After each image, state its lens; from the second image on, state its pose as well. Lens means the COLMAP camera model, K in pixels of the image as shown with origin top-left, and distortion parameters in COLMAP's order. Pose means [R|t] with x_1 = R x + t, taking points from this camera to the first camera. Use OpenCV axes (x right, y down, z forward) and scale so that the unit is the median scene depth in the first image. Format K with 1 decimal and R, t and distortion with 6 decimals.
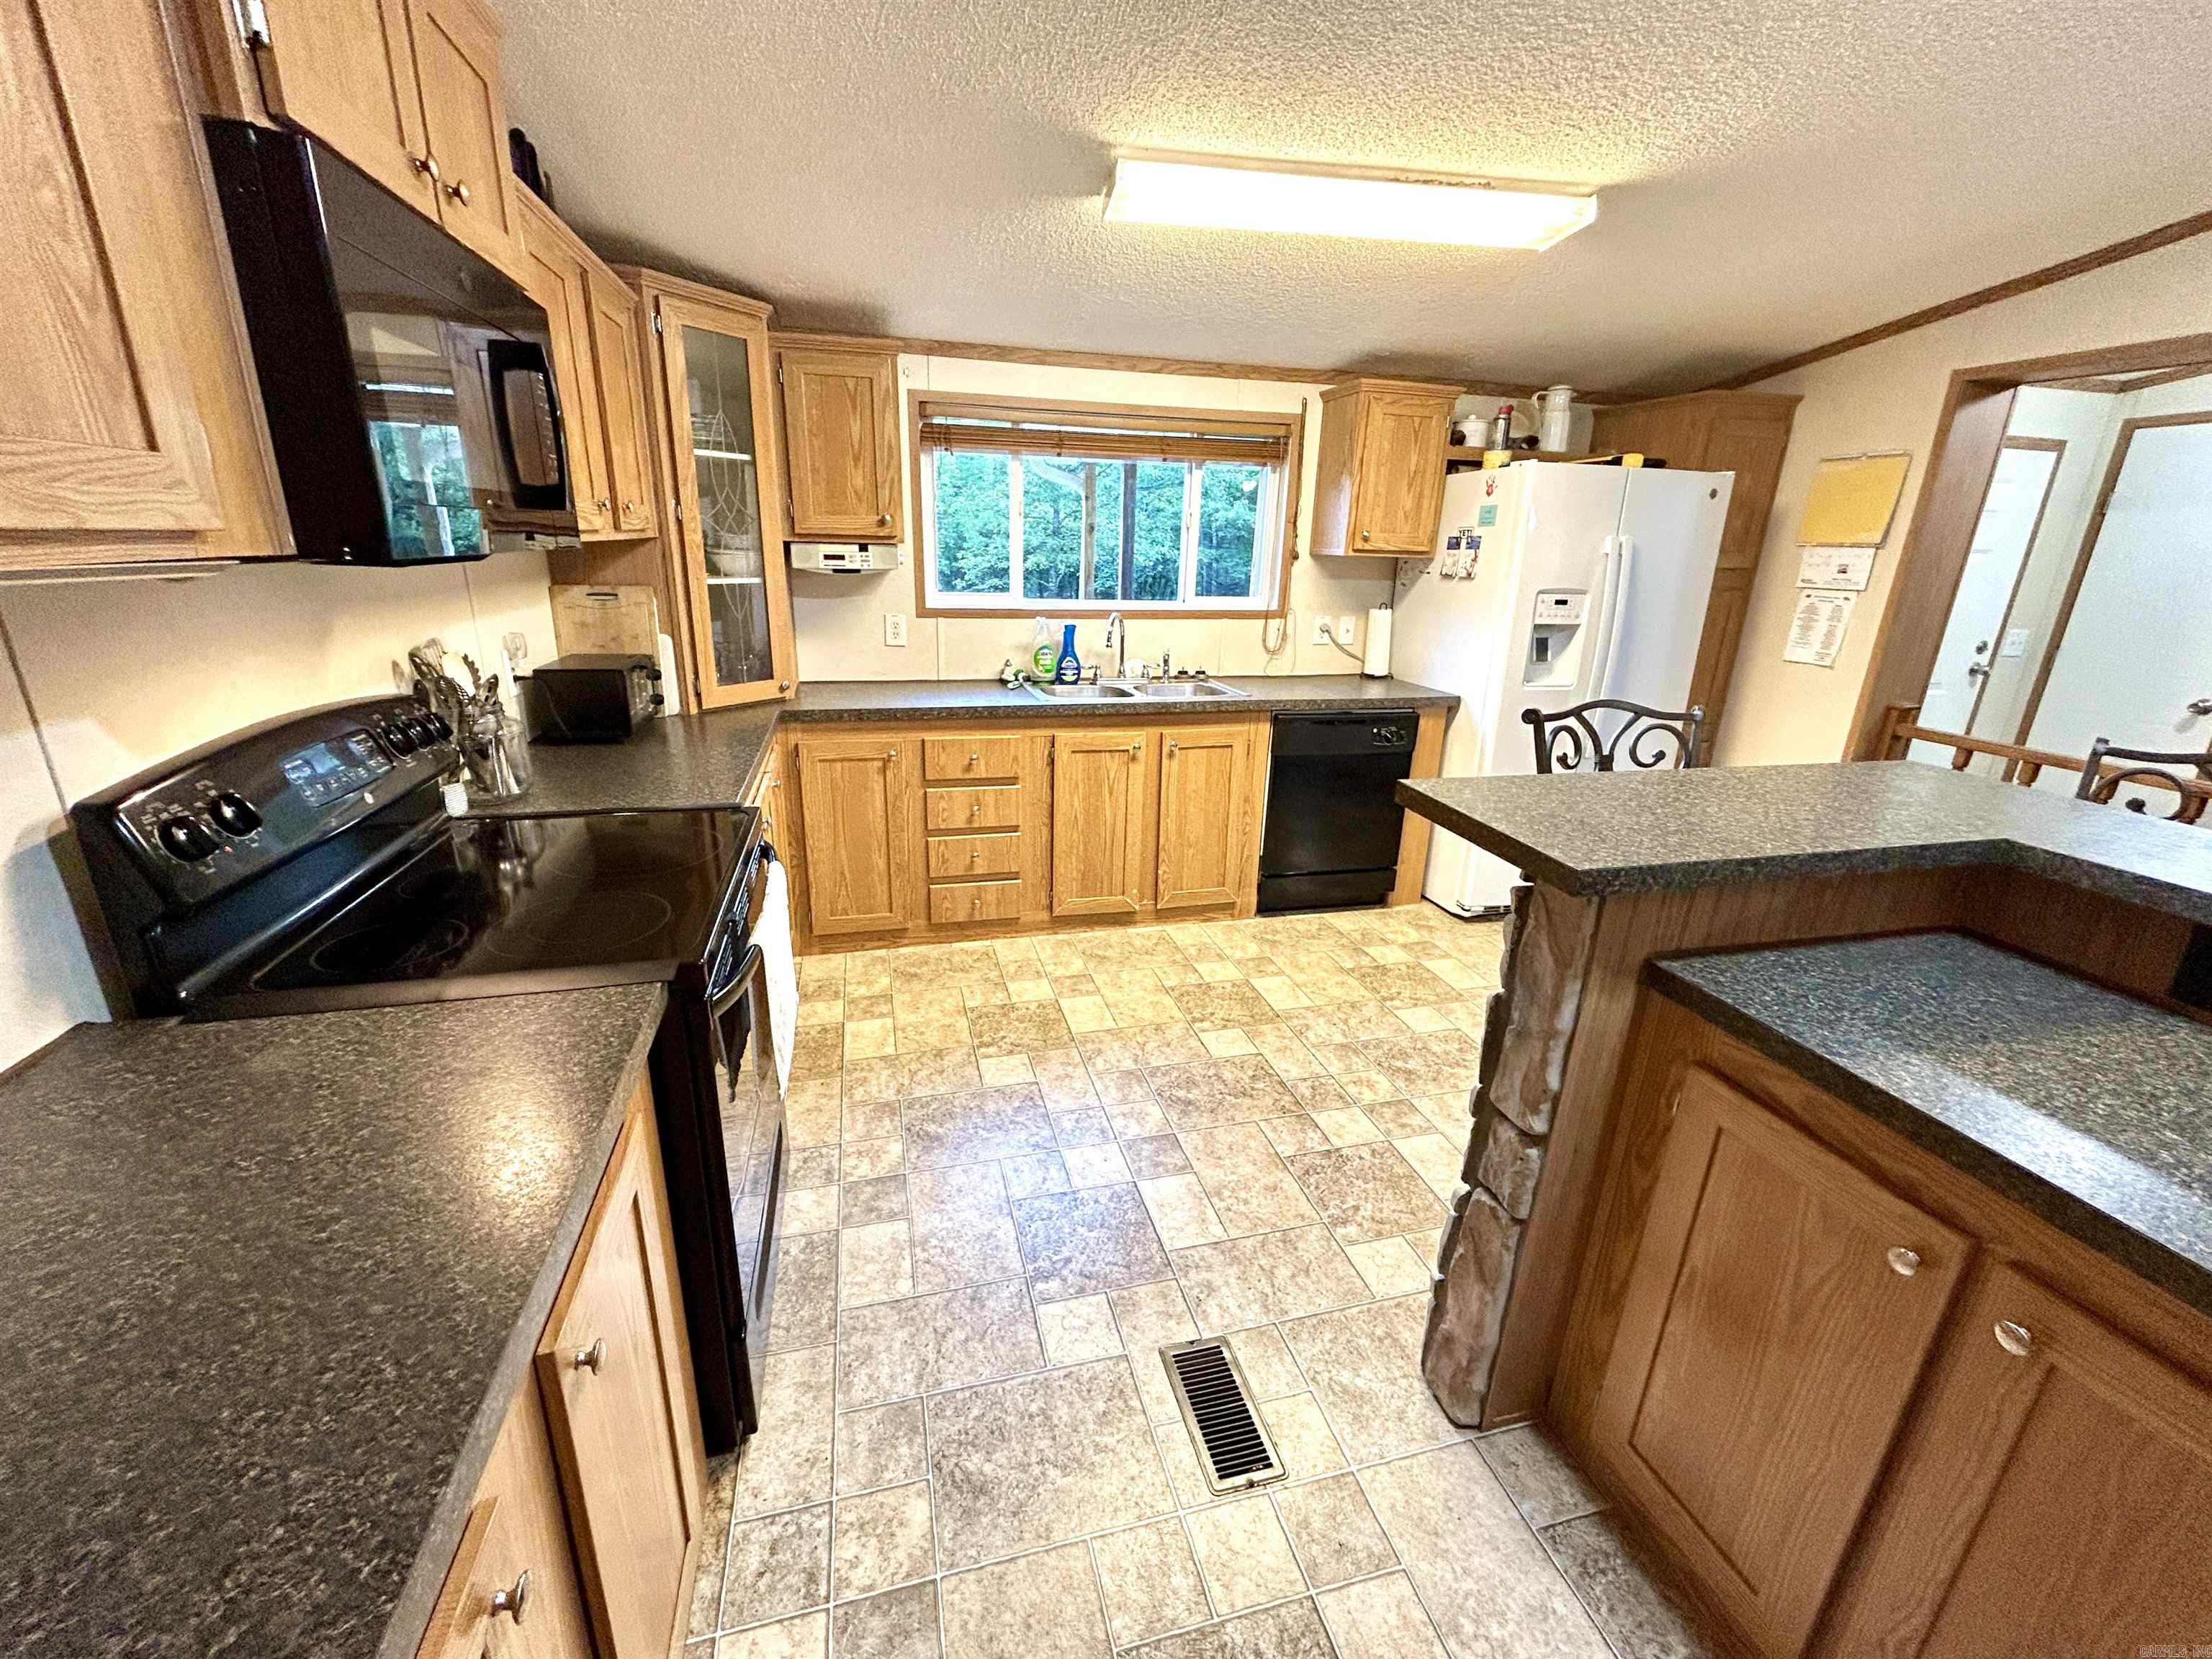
lens RADIAL K [[902.7, 0, 1099.2], [0, 902.7, 830.1], [0, 0, 1]] dist [-0.002506, 0.000091]
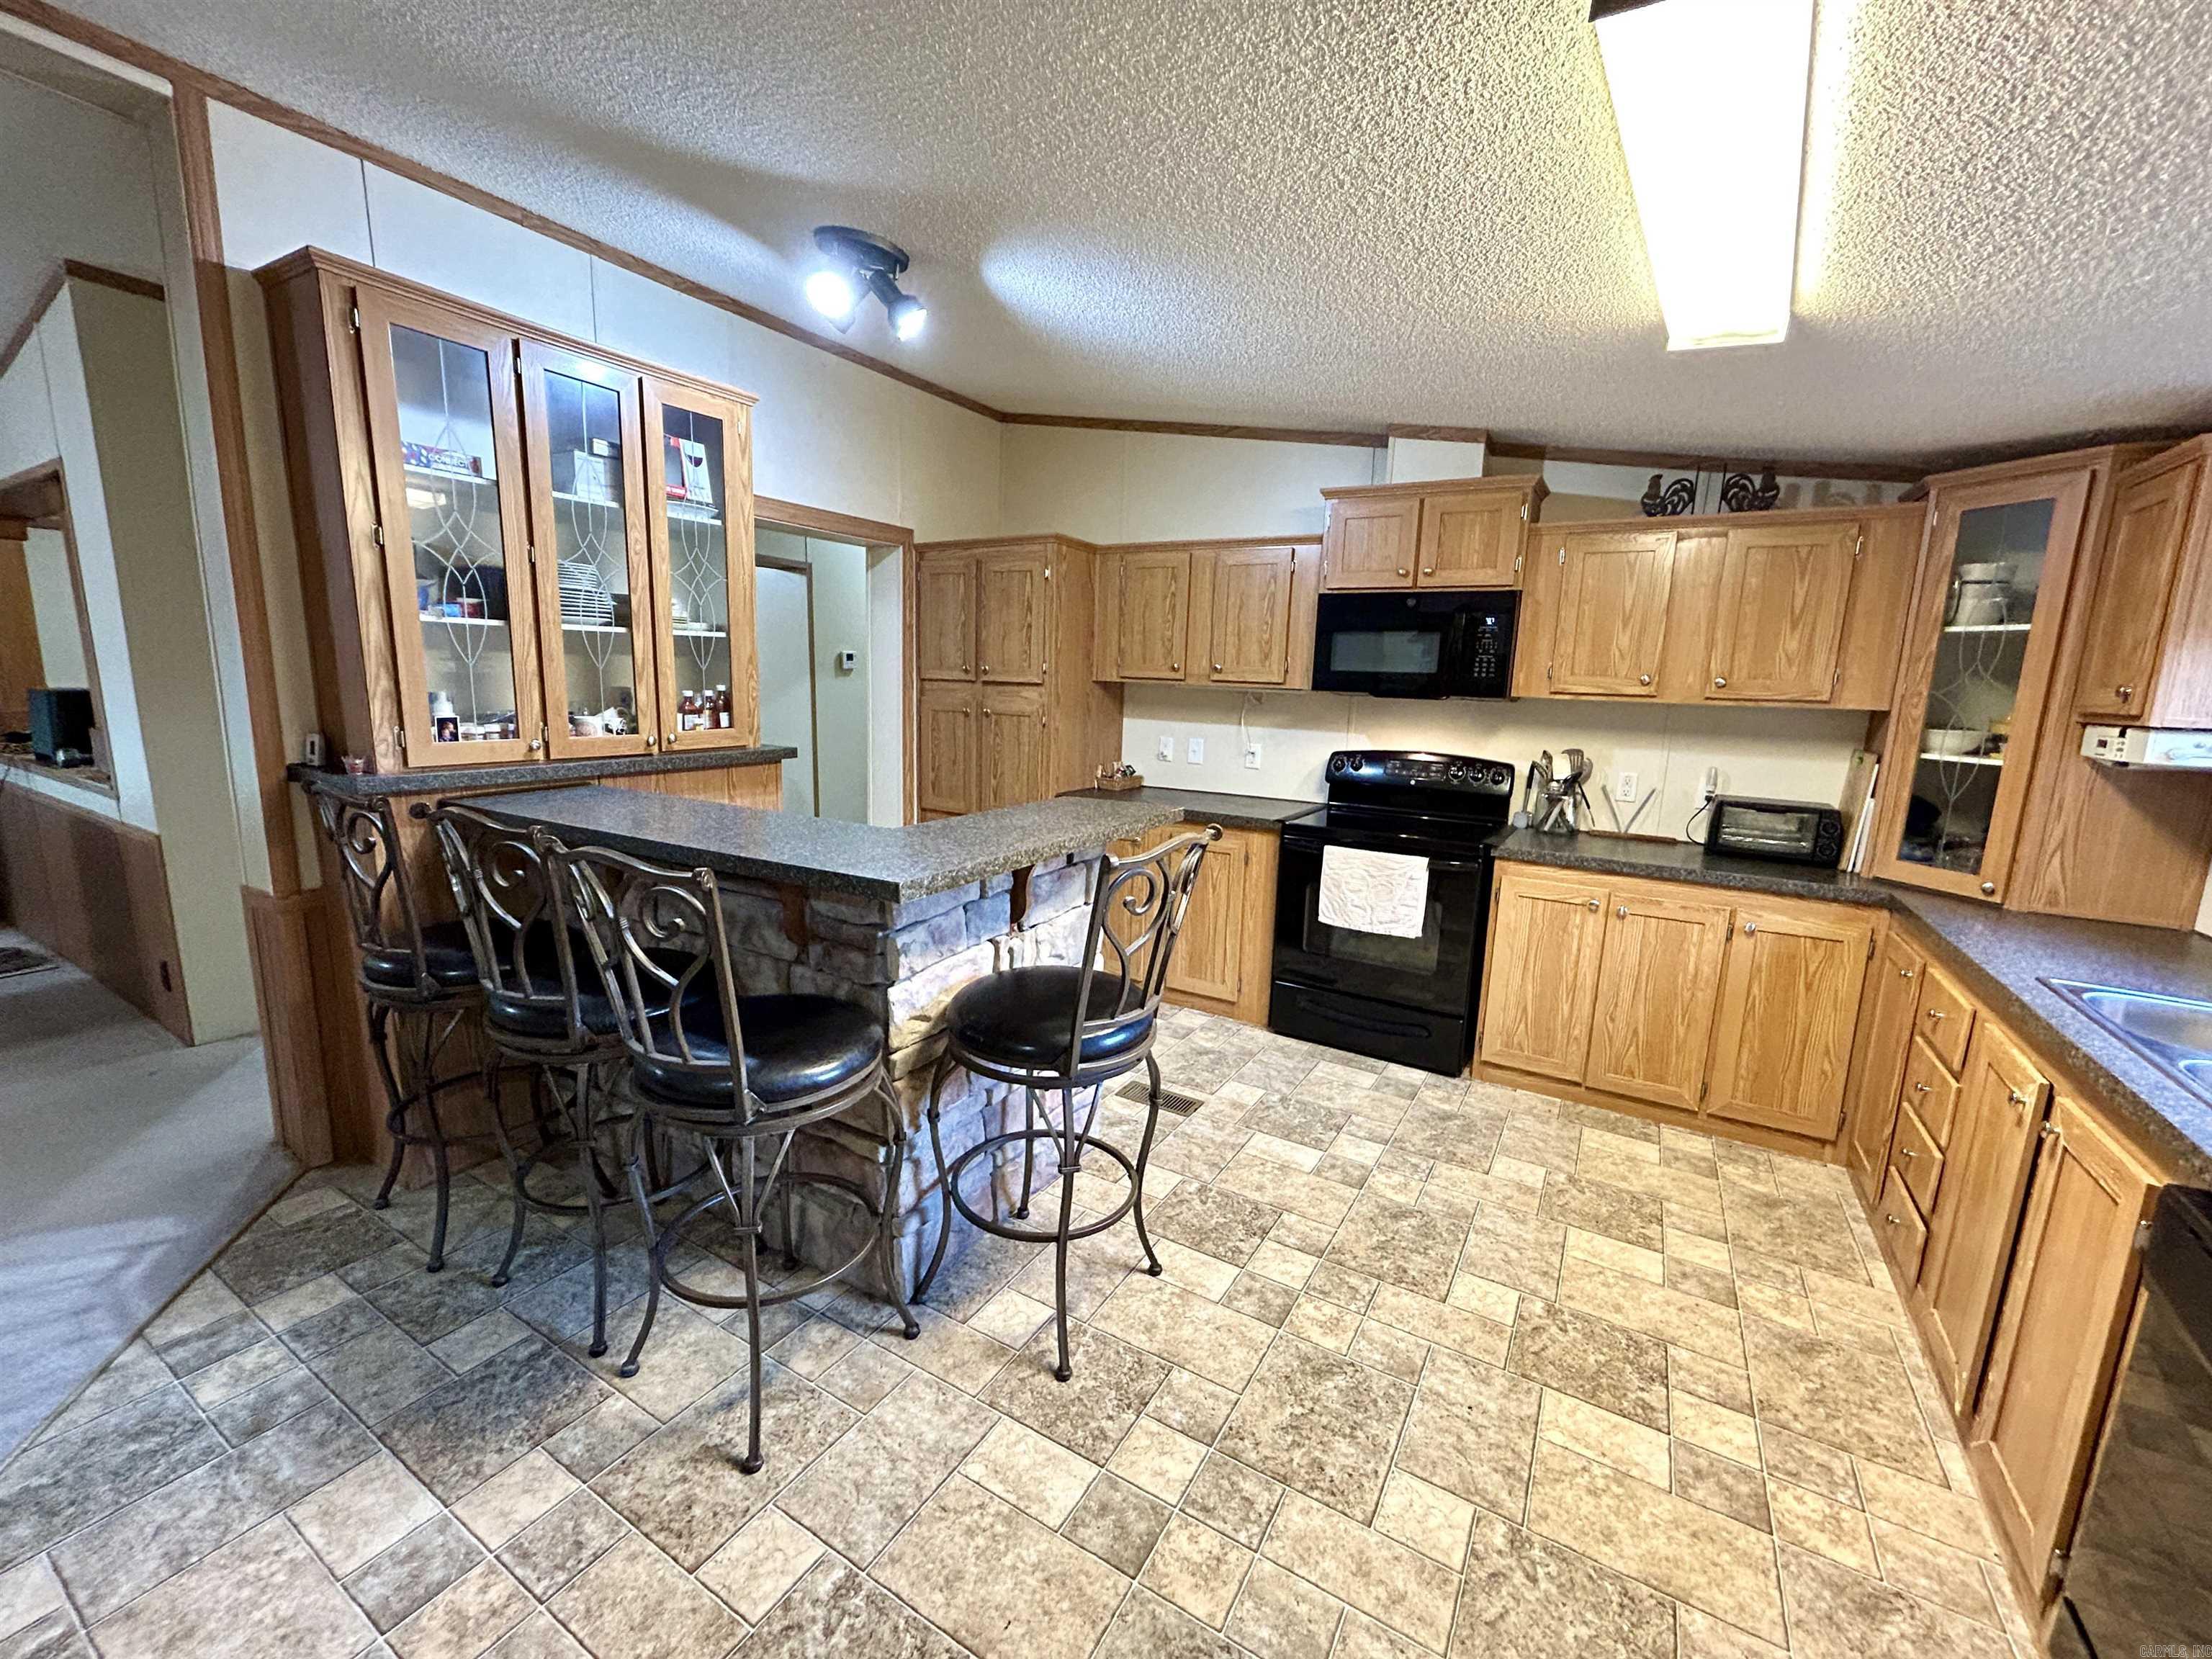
lens RADIAL K [[893.5, 0, 1103.2], [0, 893.5, 830.8], [0, 0, 1]] dist [-0.000955, 0.000246]
pose [[-0.712187, 0.072449, -0.698241, 0.724374], [-0.264729, 0.893504, 0.362726, -0.263678], [0.650160, 0.443173, -0.617162, 0.873440]]
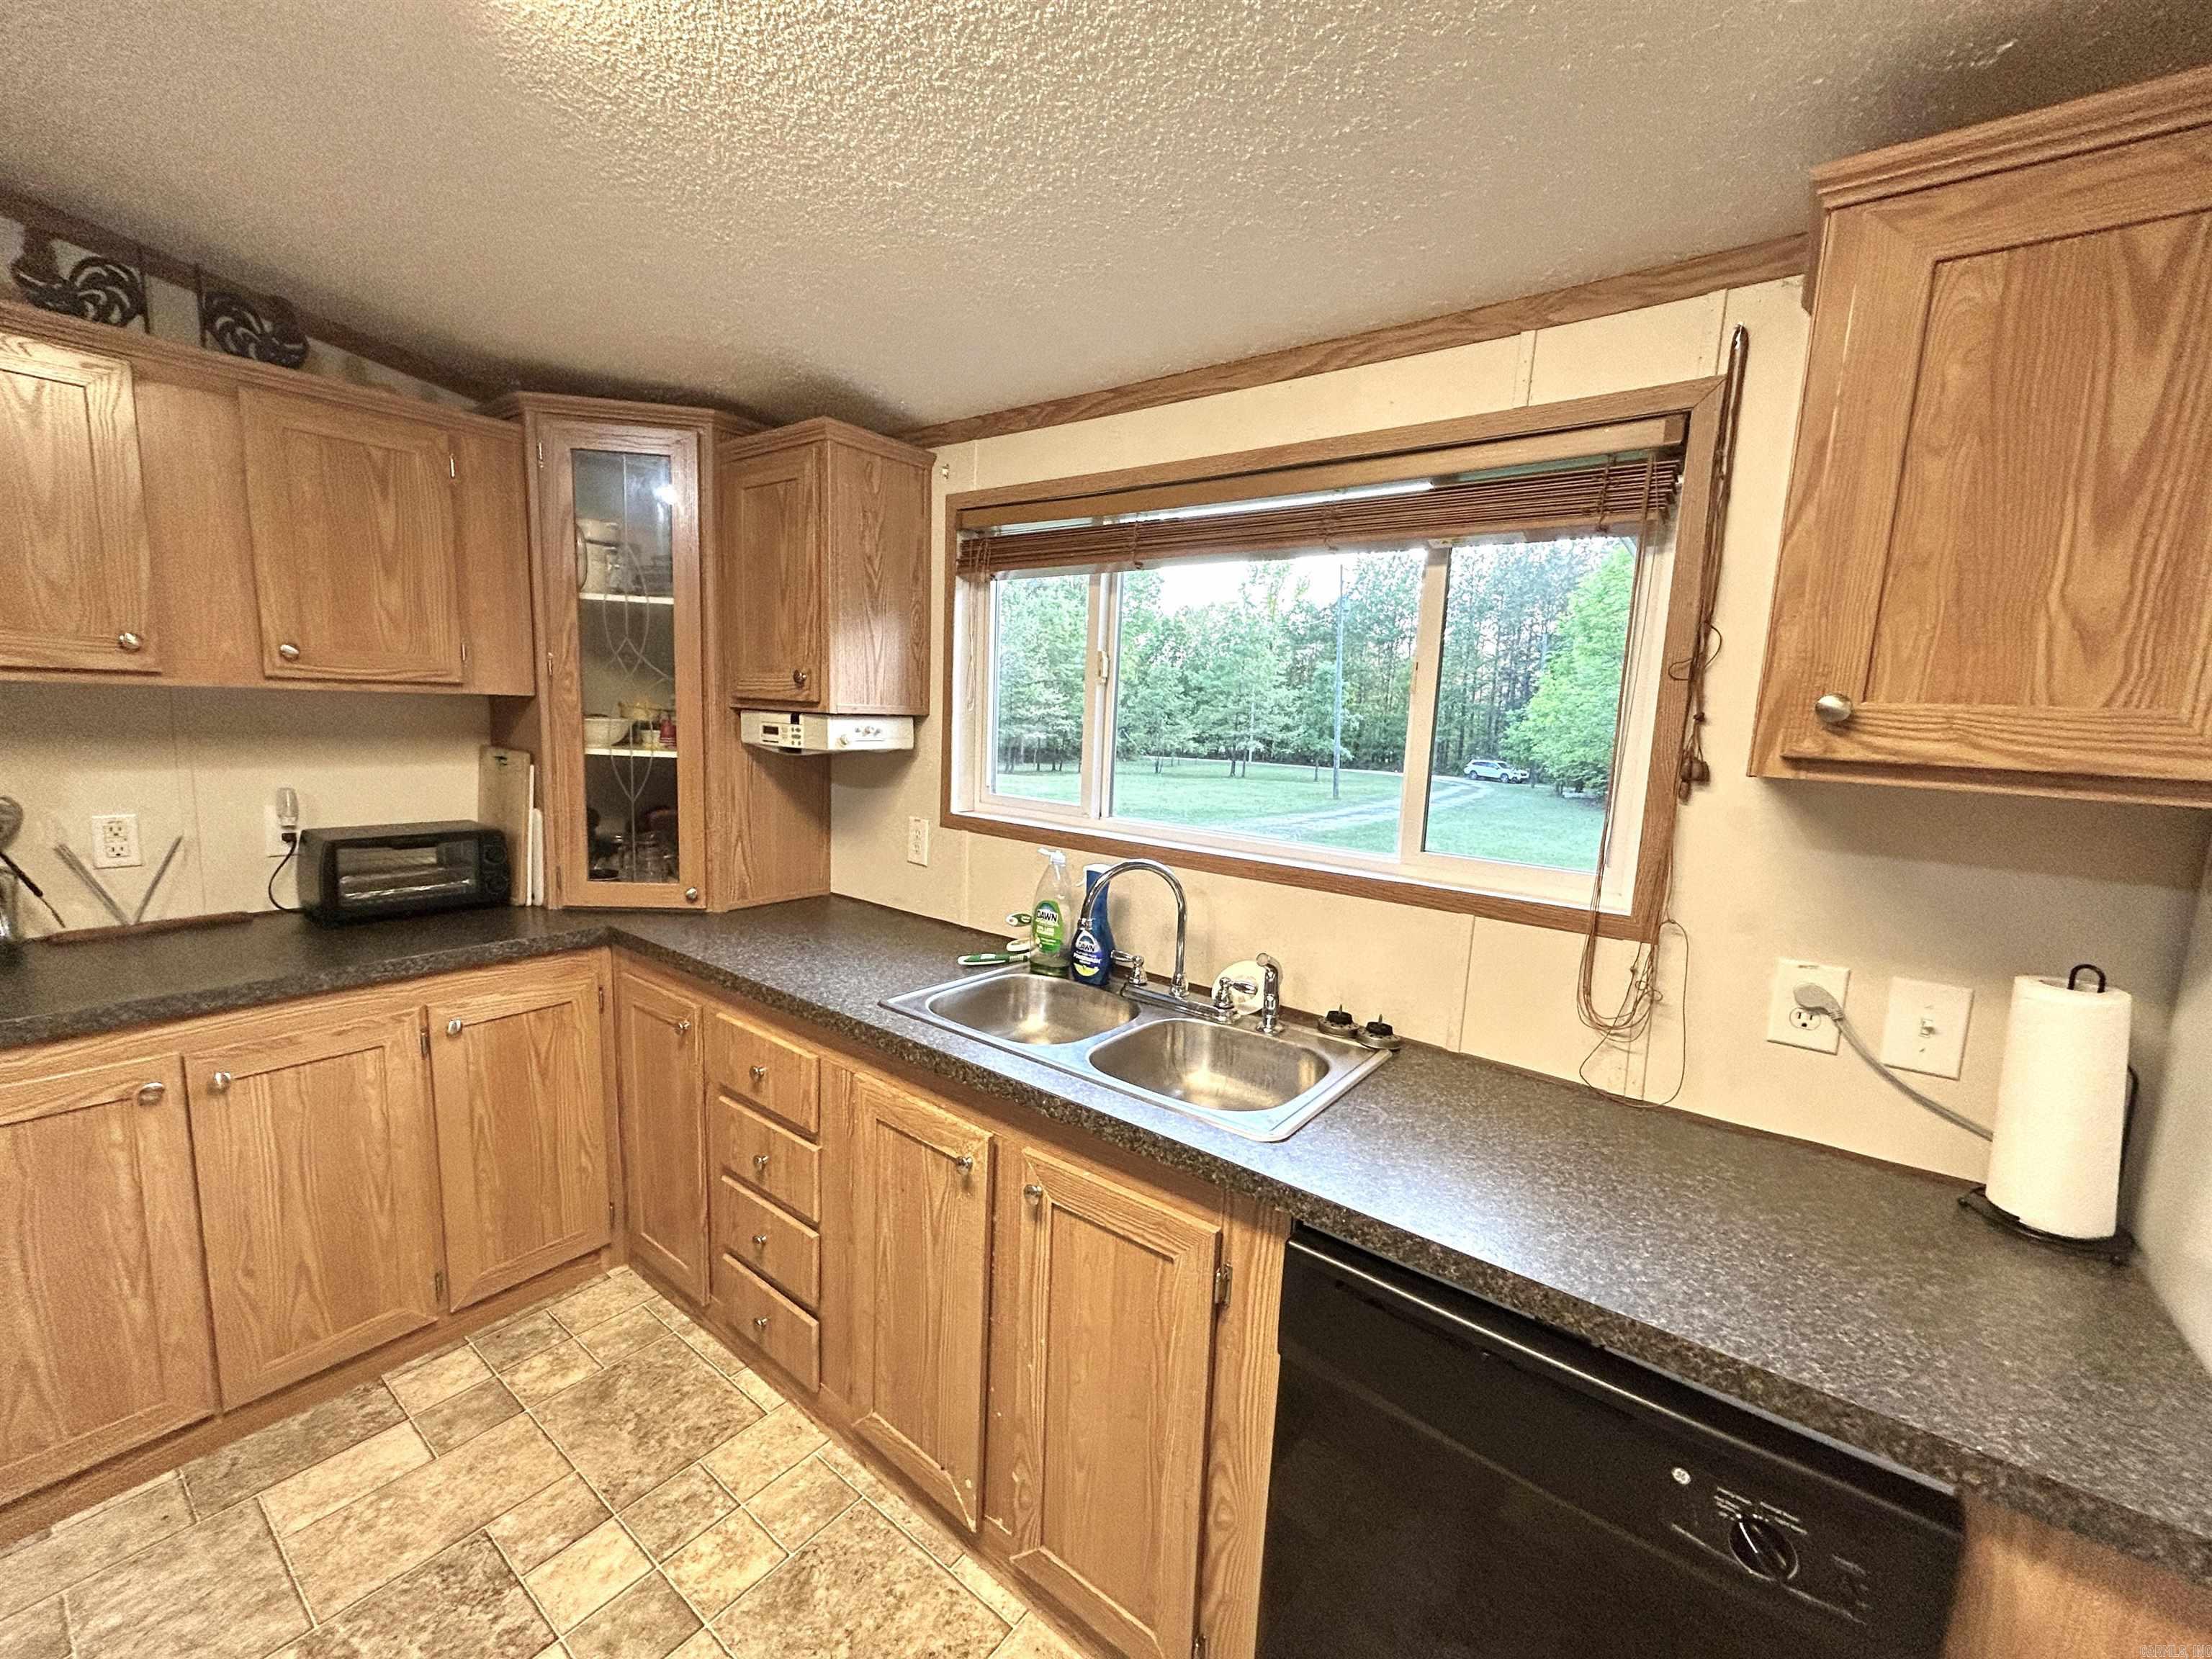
lens RADIAL K [[893.5, 0, 1103.2], [0, 893.5, 830.8], [0, 0, 1]] dist [-0.000955, 0.000246]
pose [[0.624237, 0.109936, -0.773462, 0.383926], [-0.266999, 0.960456, -0.078972, -0.221045], [0.734194, 0.255811, 0.628904, 0.707918]]
